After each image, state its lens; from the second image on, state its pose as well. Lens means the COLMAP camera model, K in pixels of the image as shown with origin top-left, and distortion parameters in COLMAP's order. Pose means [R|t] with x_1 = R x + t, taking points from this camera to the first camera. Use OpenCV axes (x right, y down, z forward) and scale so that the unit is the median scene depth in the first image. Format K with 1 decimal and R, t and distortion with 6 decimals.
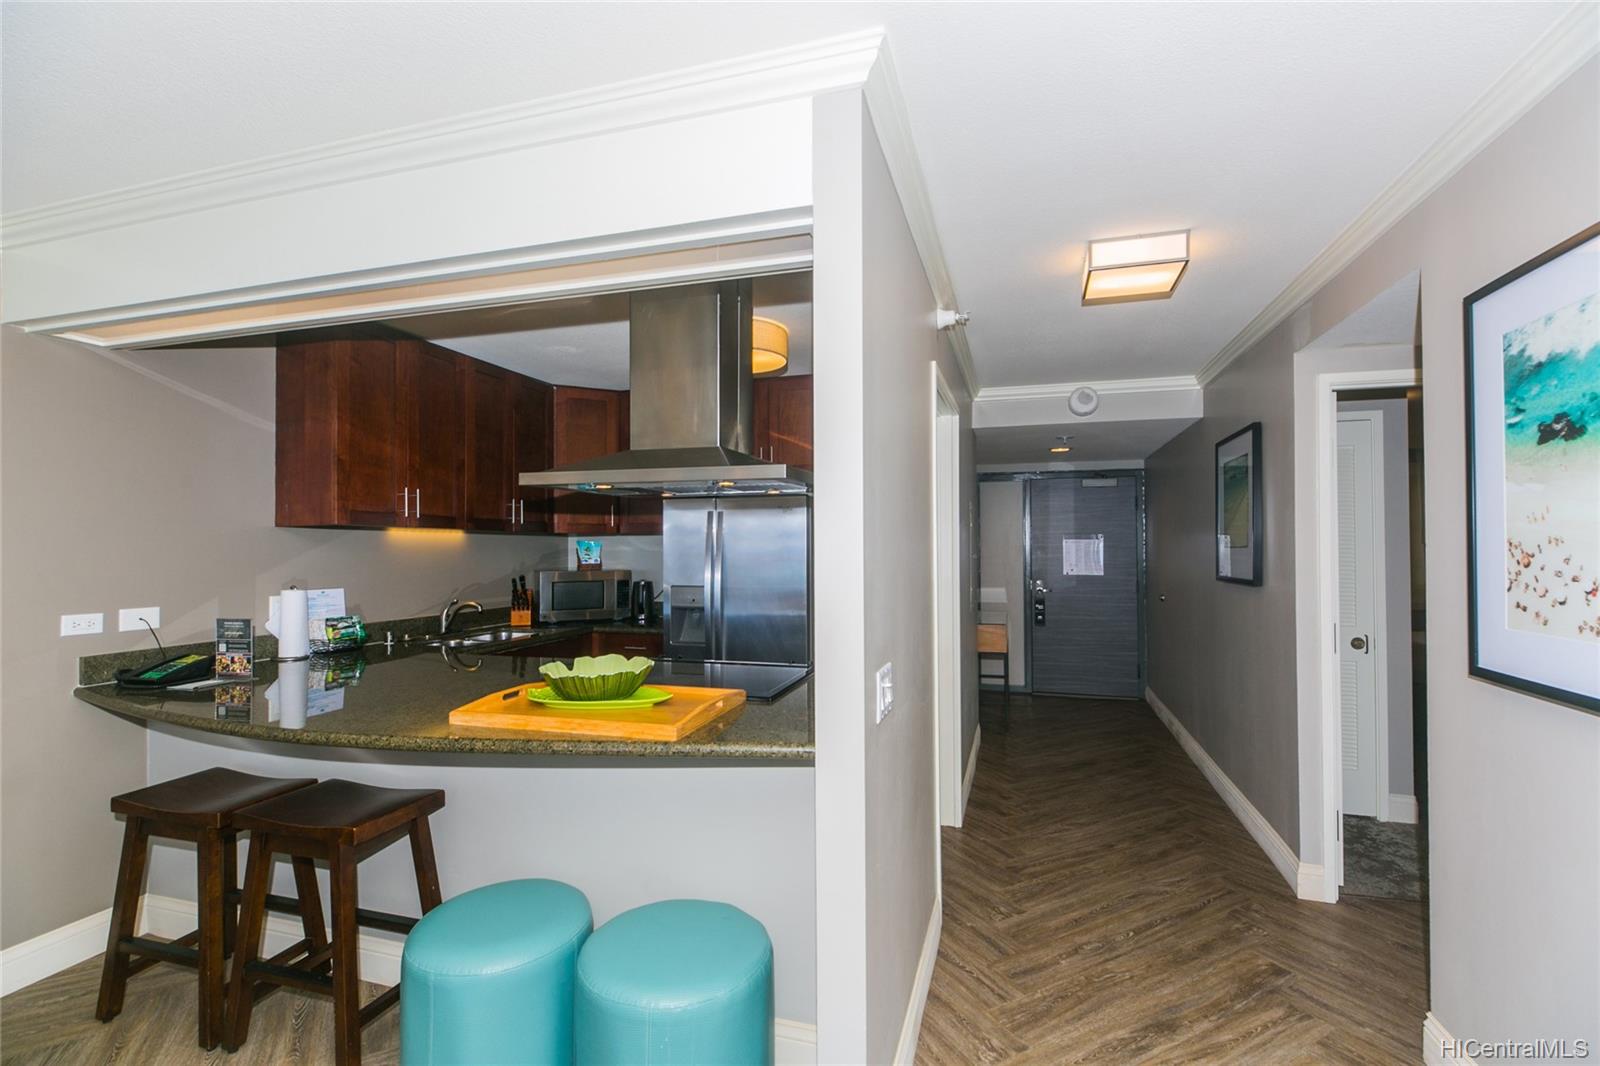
lens RADIAL K [[722.1, 0, 792.3], [0, 722.1, 533.1], [0, 0, 1]] dist [0.008682, -0.006278]
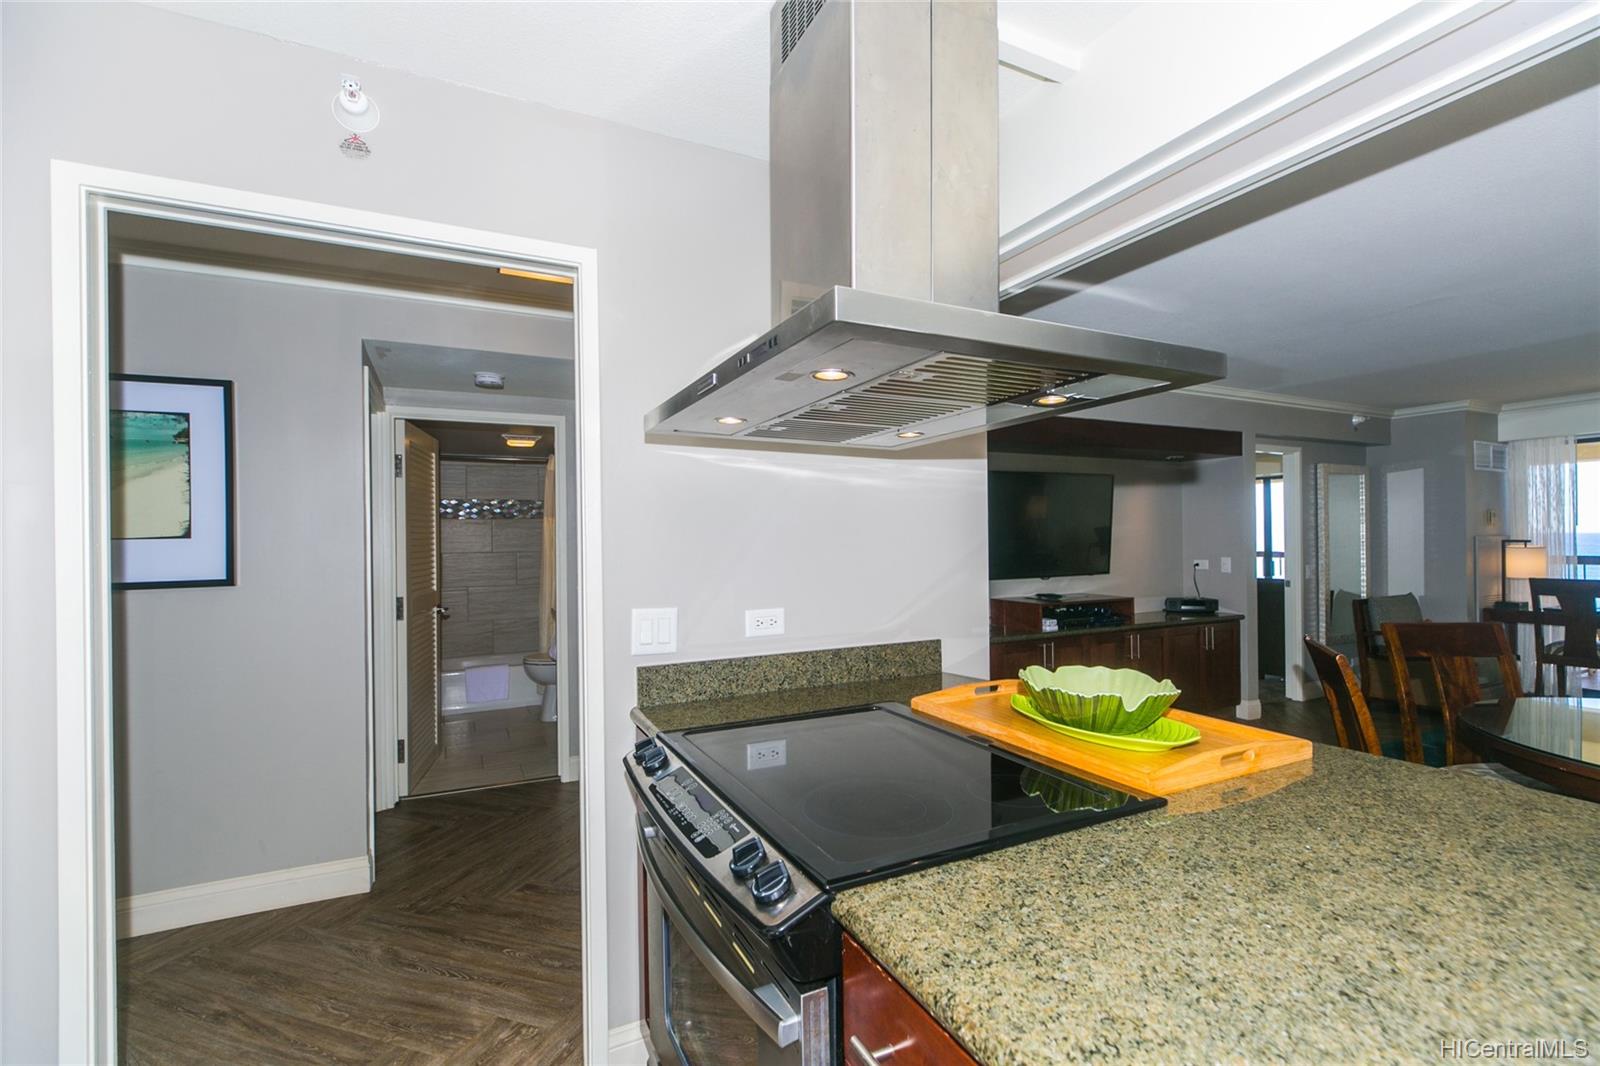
lens RADIAL K [[722.1, 0, 797.4], [0, 722.1, 530.6], [0, 0, 1]] dist [0.008682, -0.006278]
pose [[-0.696901, 0.010300, 0.717094, -0.358788], [-0.004126, 0.999823, -0.018371, 0.025455], [-0.717156, -0.015762, -0.696735, 1.087843]]
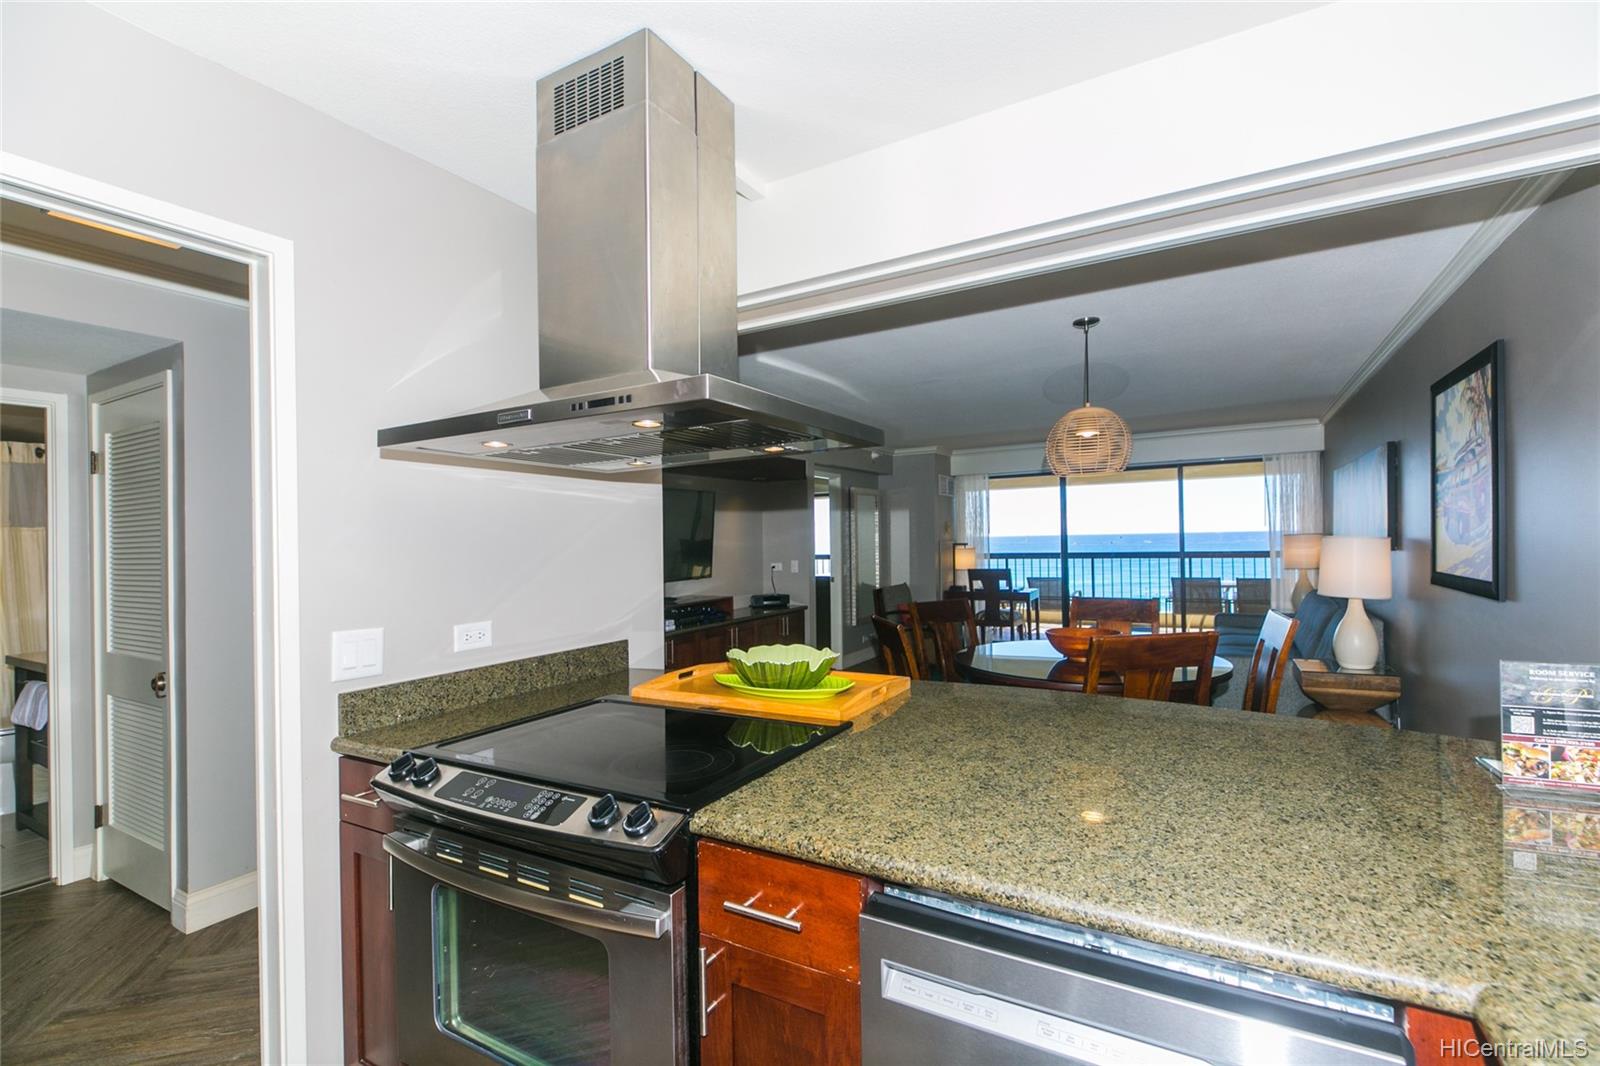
lens RADIAL K [[722.1, 0, 803.4], [0, 722.1, 537.9], [0, 0, 1]] dist [0.008682, -0.006278]
pose [[-0.977188, 0.020607, 0.211374, -0.312657], [0.017449, 0.999707, -0.016796, 0.023143], [-0.211658, -0.012725, -0.977261, 1.225195]]
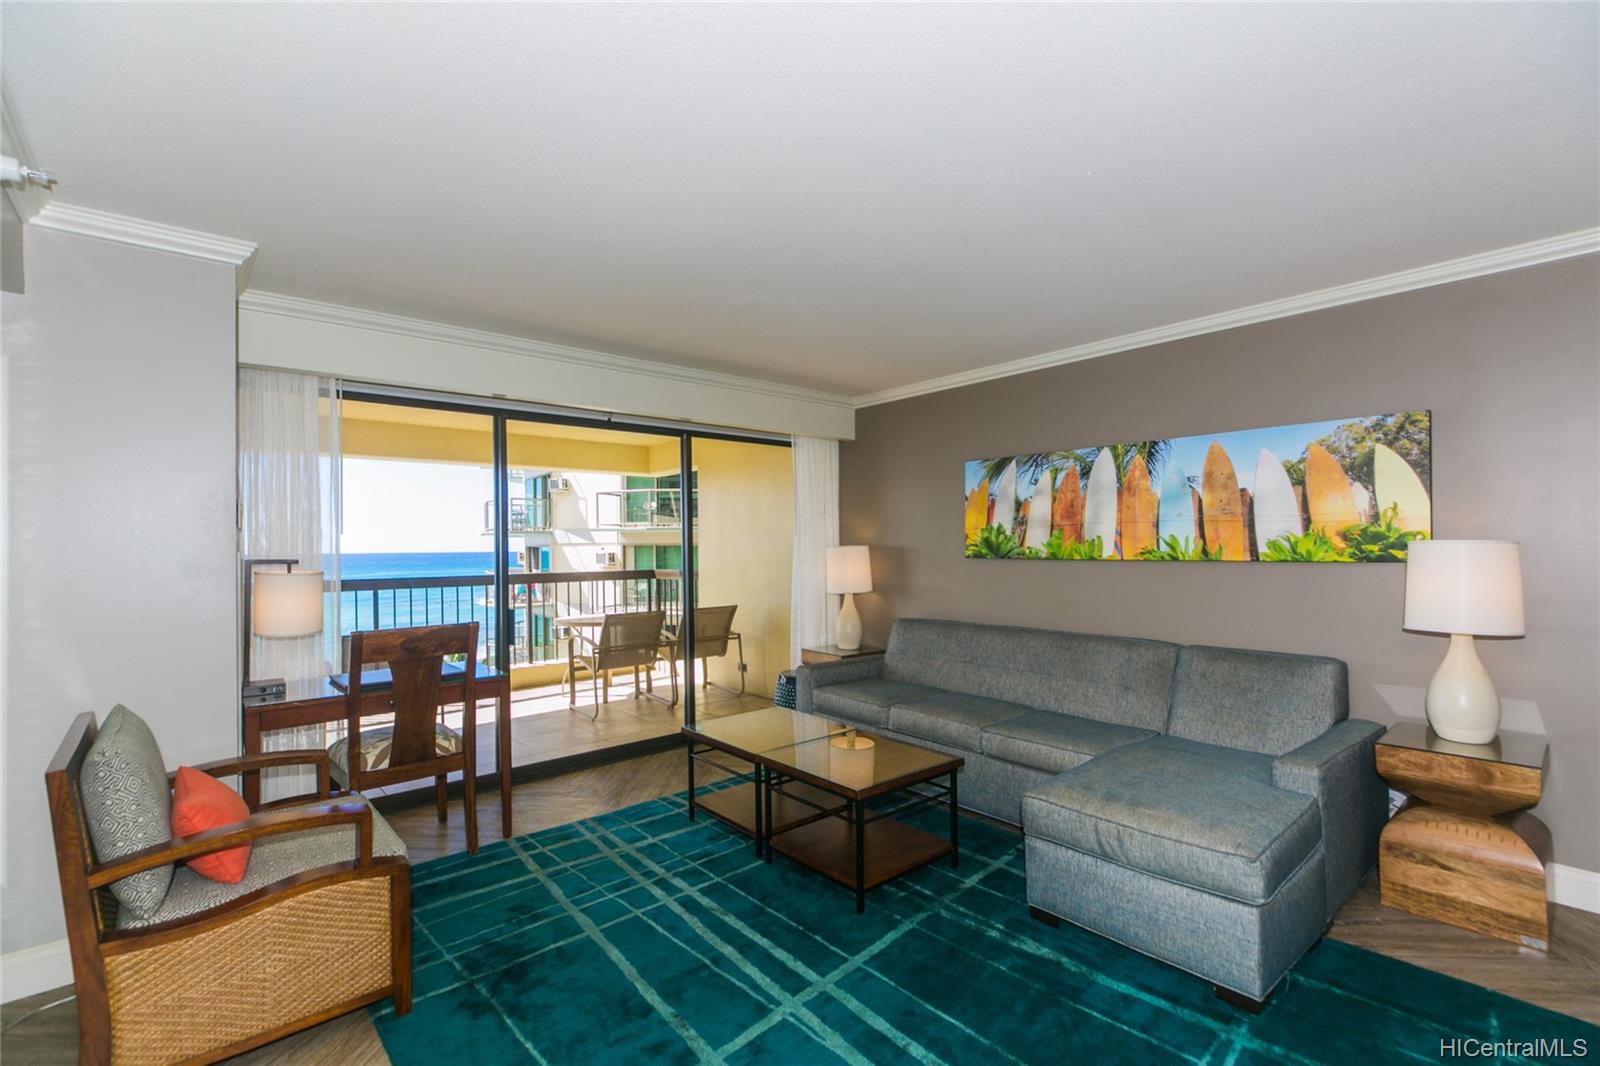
lens RADIAL K [[722.1, 0, 801.9], [0, 722.1, 535.7], [0, 0, 1]] dist [0.008682, -0.006278]
pose [[-0.528613, -0.005457, -0.848846, 0.108675], [0.023966, 0.999485, -0.021350, 0.013320], [0.848525, -0.031630, -0.528210, -0.362931]]
